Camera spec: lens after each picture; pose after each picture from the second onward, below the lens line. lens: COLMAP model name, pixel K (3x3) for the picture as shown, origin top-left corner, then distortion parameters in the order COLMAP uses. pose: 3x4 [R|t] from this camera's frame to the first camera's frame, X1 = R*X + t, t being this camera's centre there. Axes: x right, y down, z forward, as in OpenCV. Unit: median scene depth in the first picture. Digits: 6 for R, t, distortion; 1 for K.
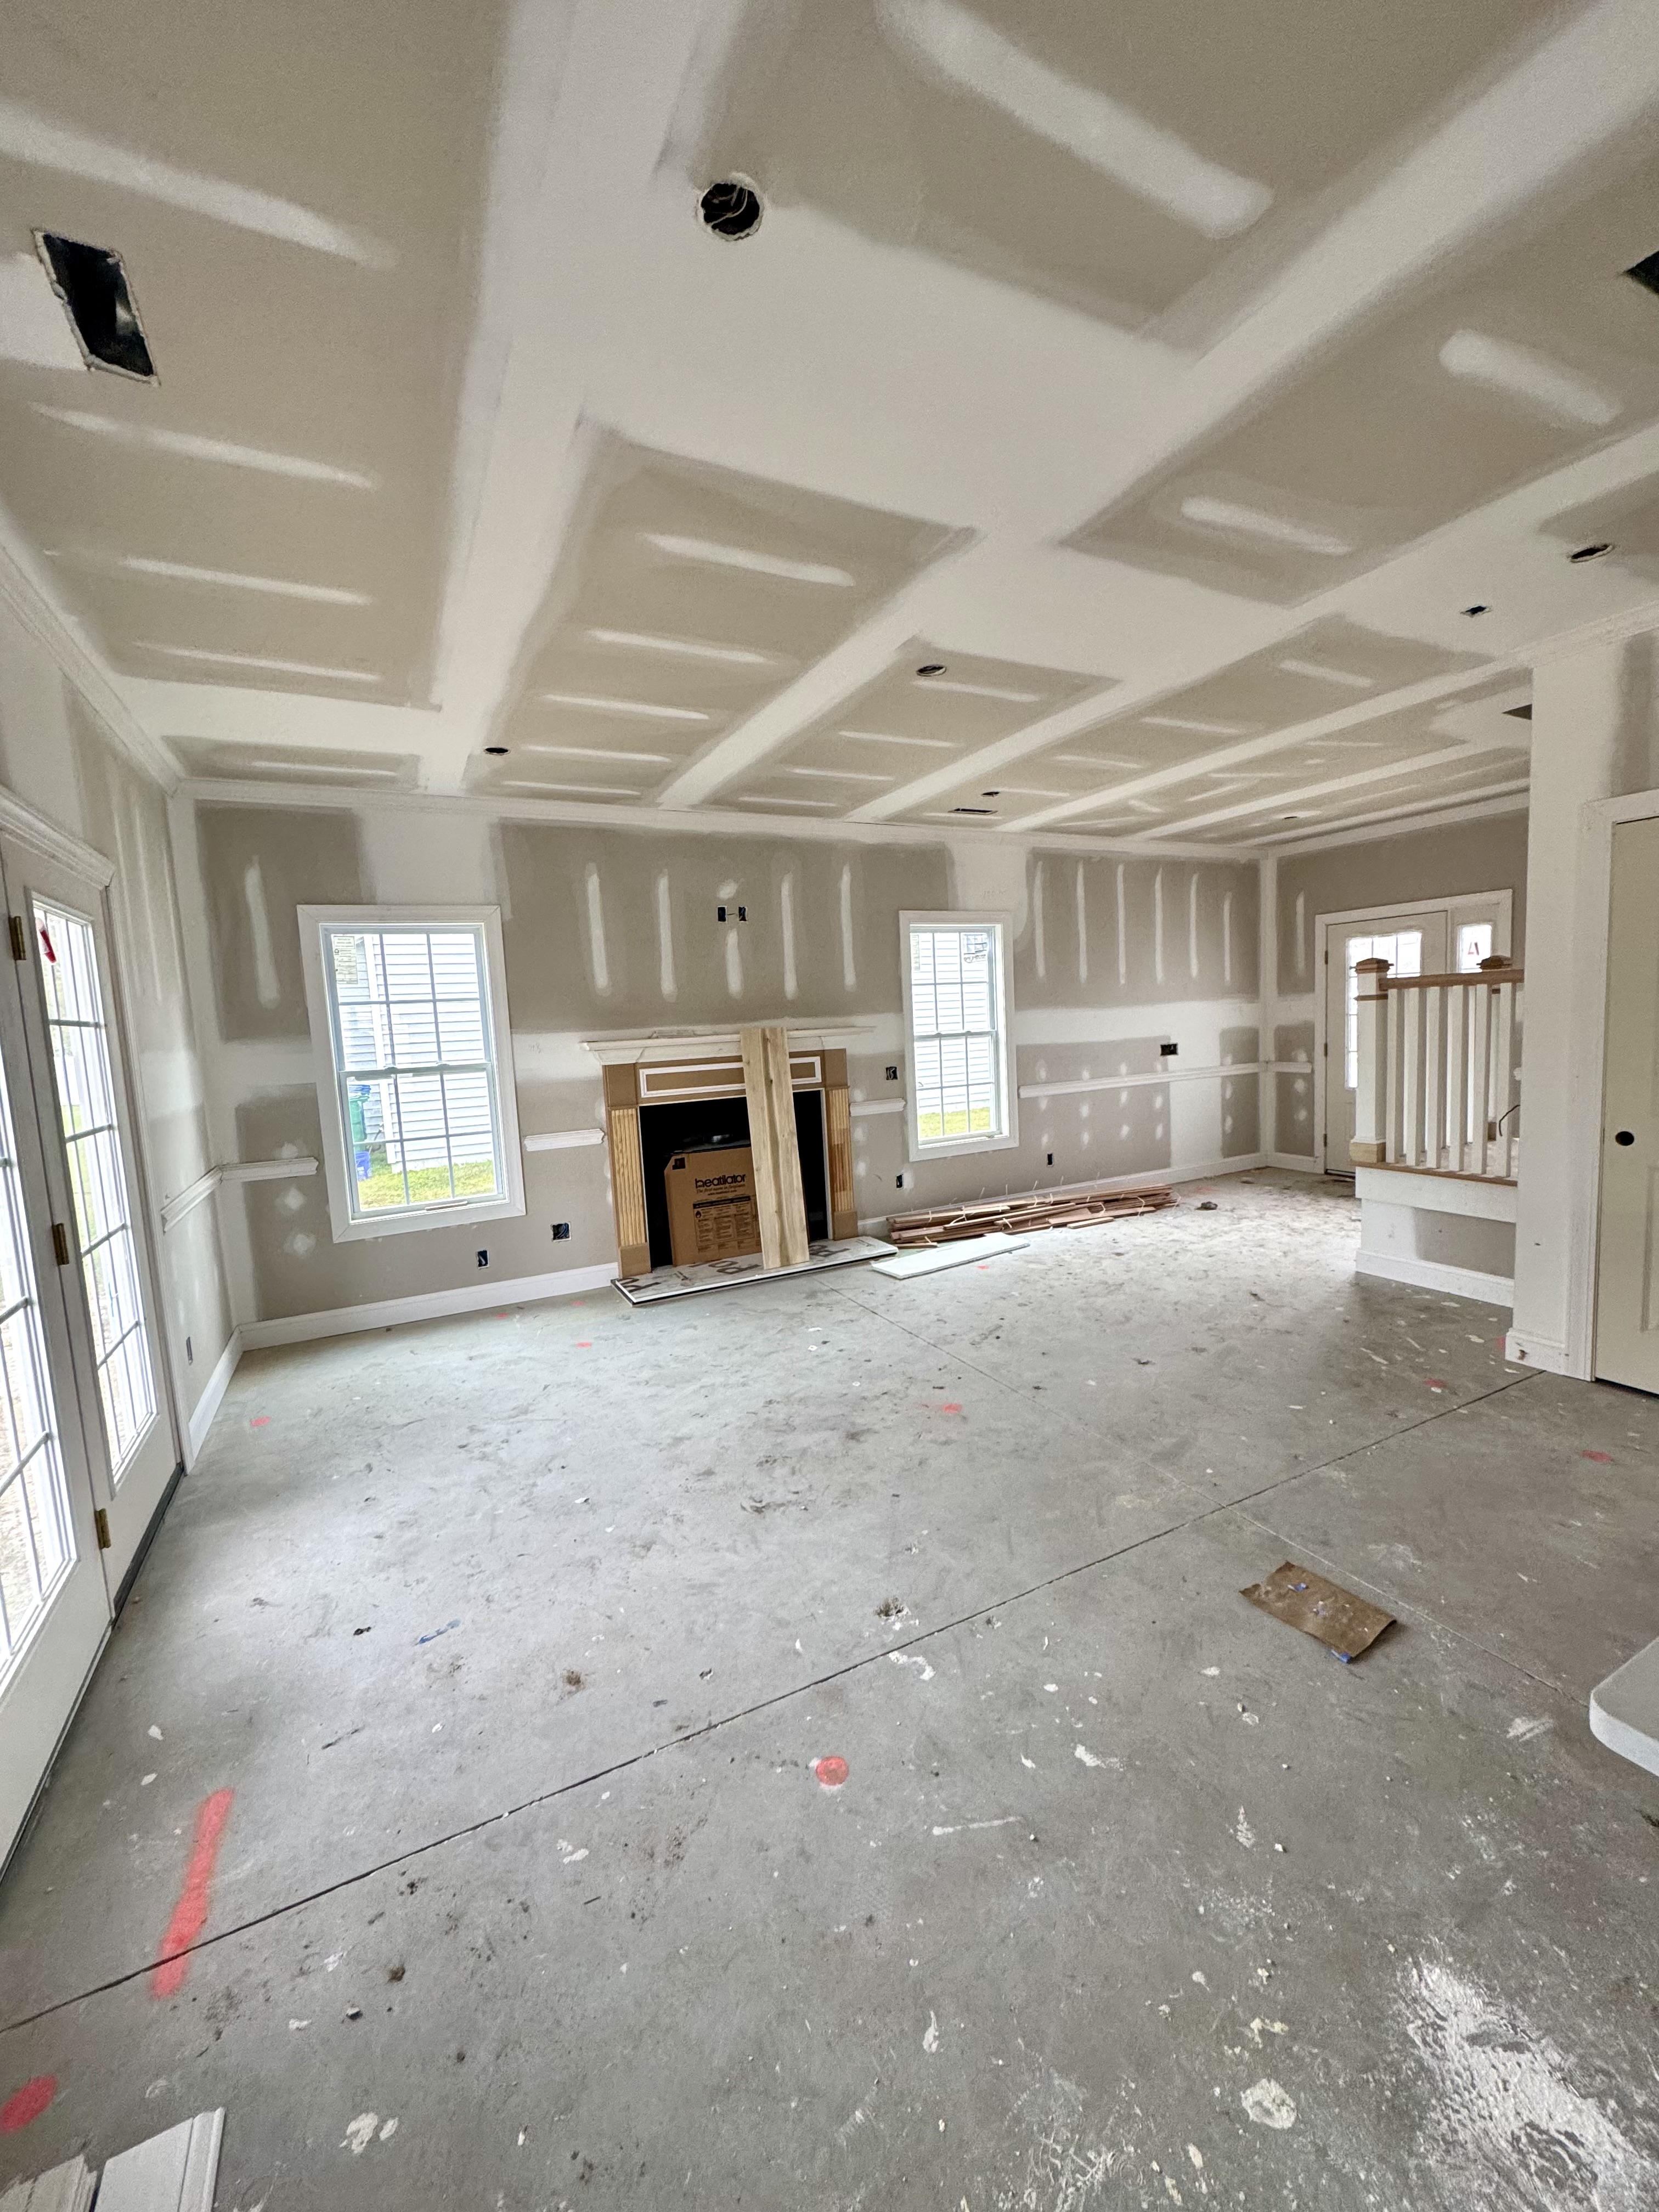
lens RADIAL K [[879.9, 0, 829.5], [0, 879.9, 1106.0], [0, 0, 1]] dist [-0.002848, 0.000522]
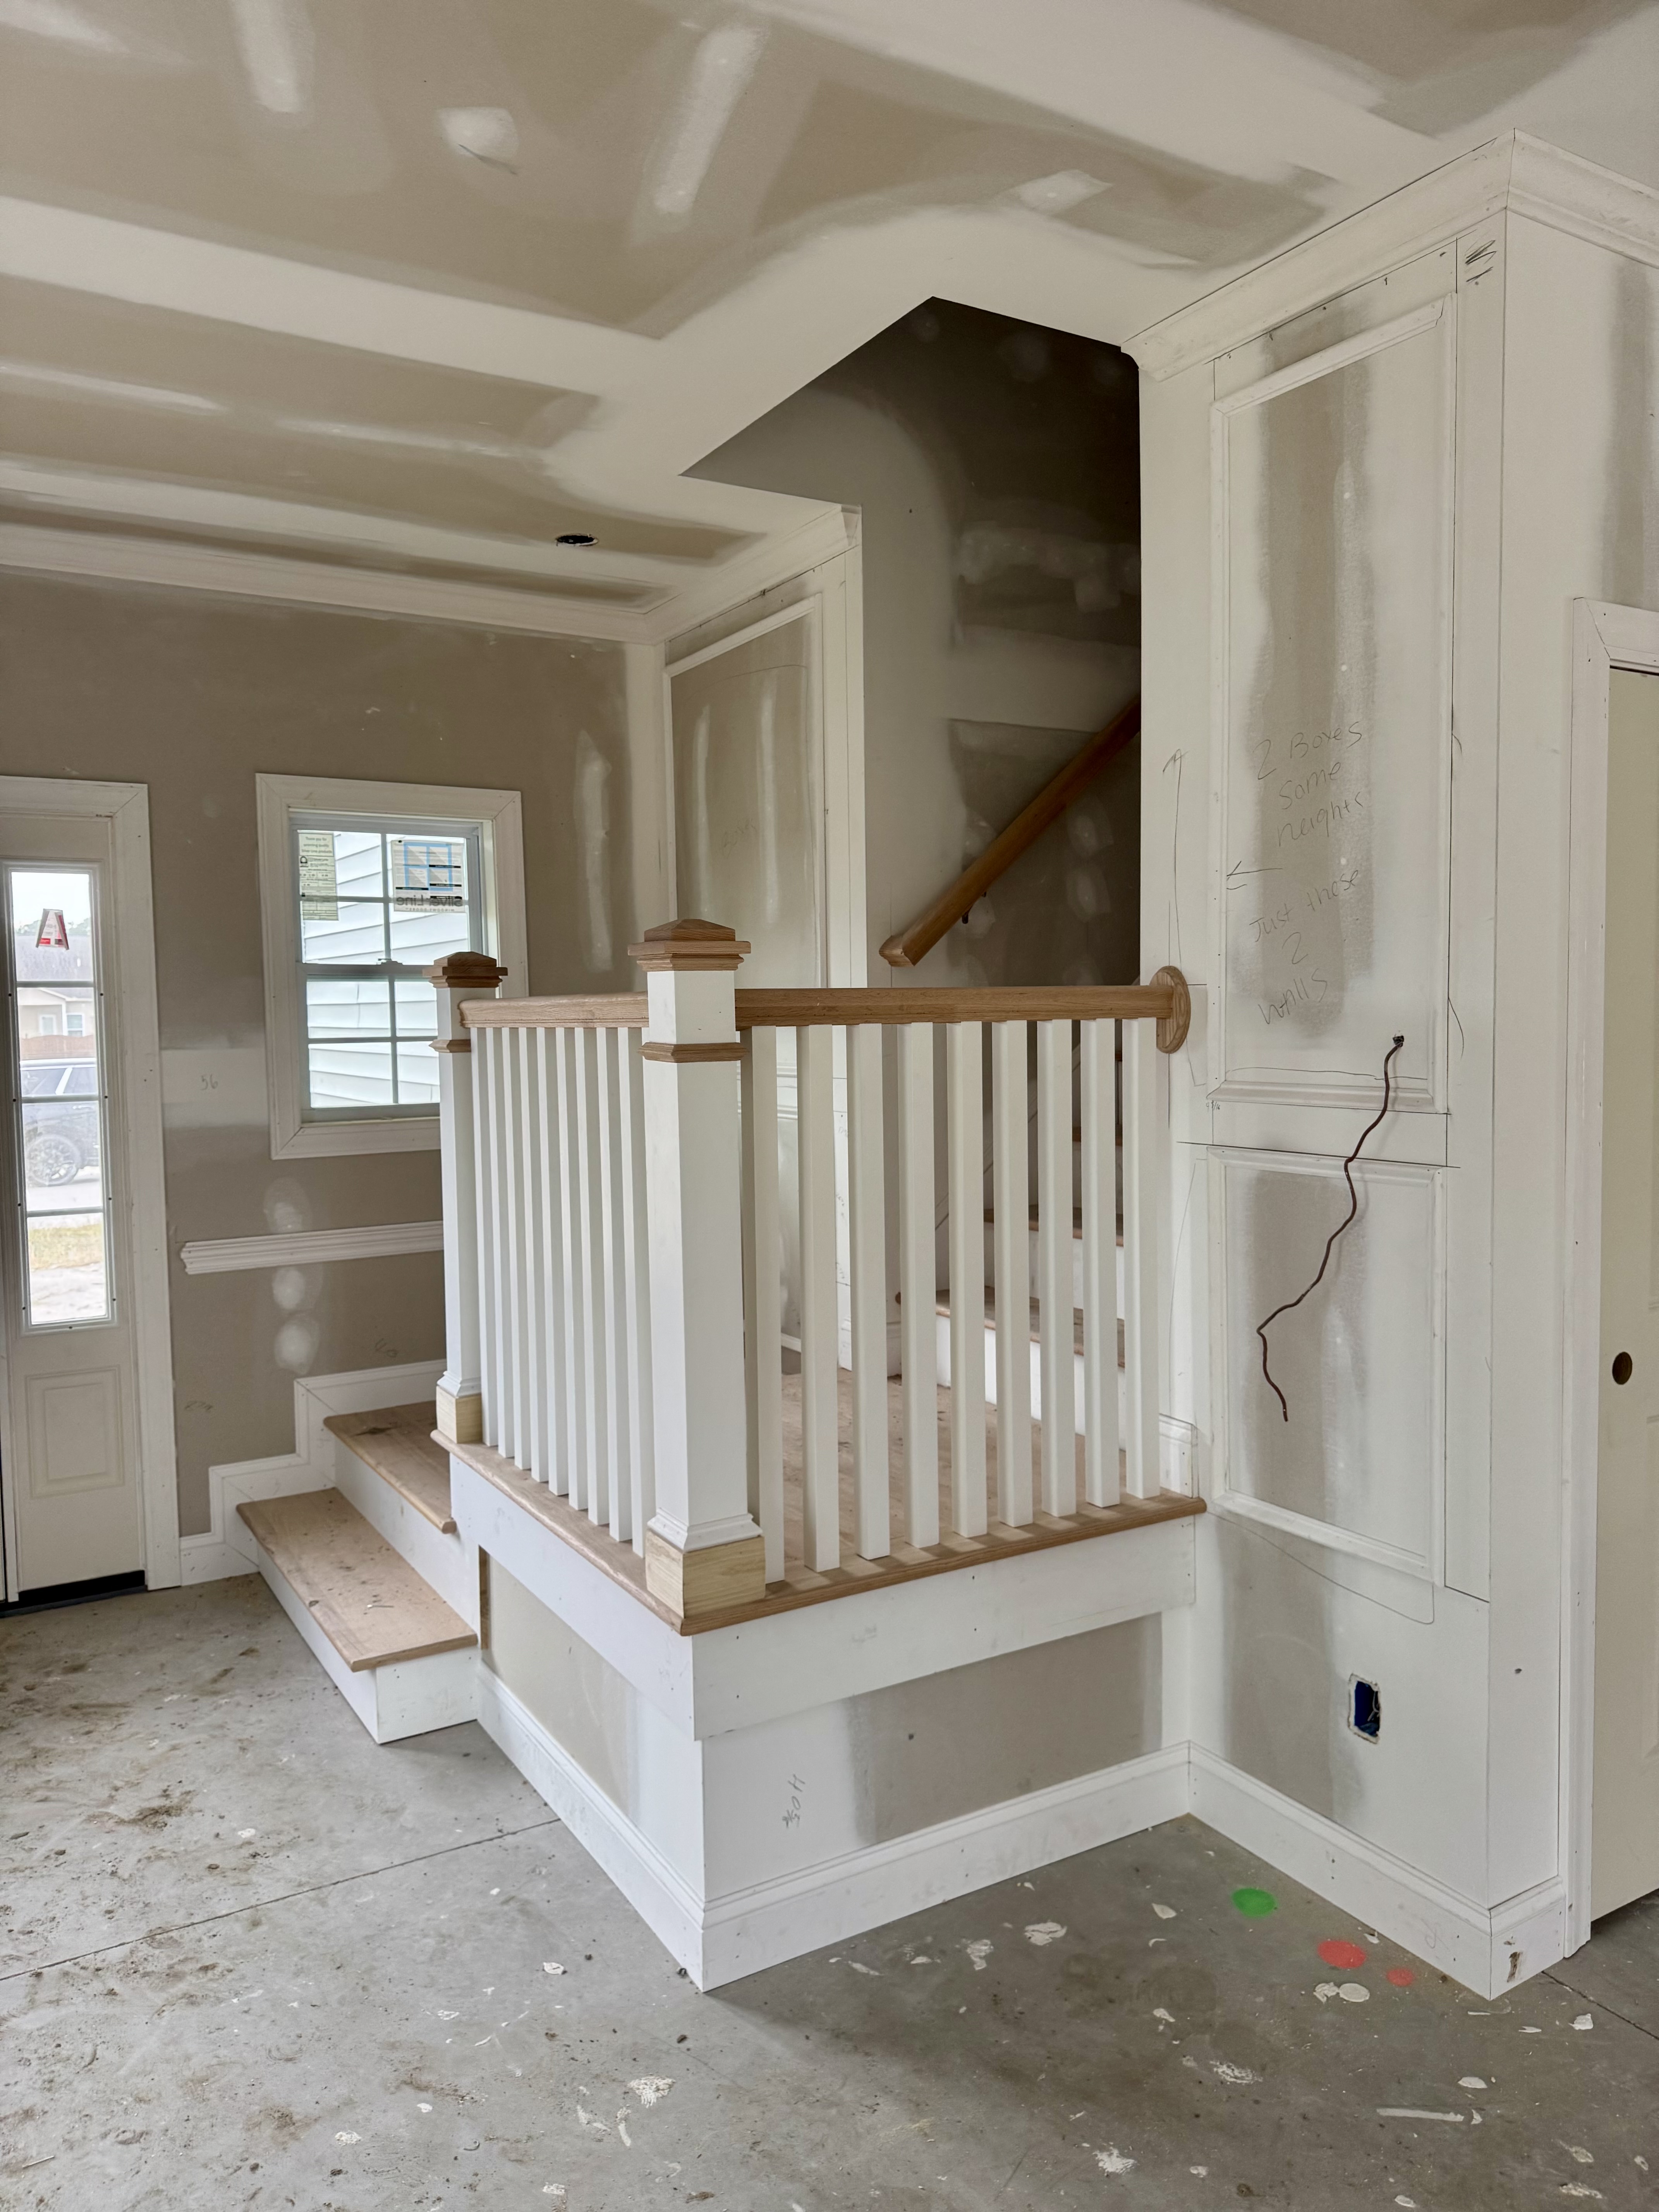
lens RADIAL K [[1560.9, 0, 829.5], [0, 1560.9, 1106.0], [0, 0, 1]] dist [-0.005100, -0.001396]
pose [[-0.063314, -0.013415, 0.997903, 0.096451], [0.118641, 0.992718, 0.020872, -0.115132], [-0.990917, 0.119714, -0.061262, 1.023591]]
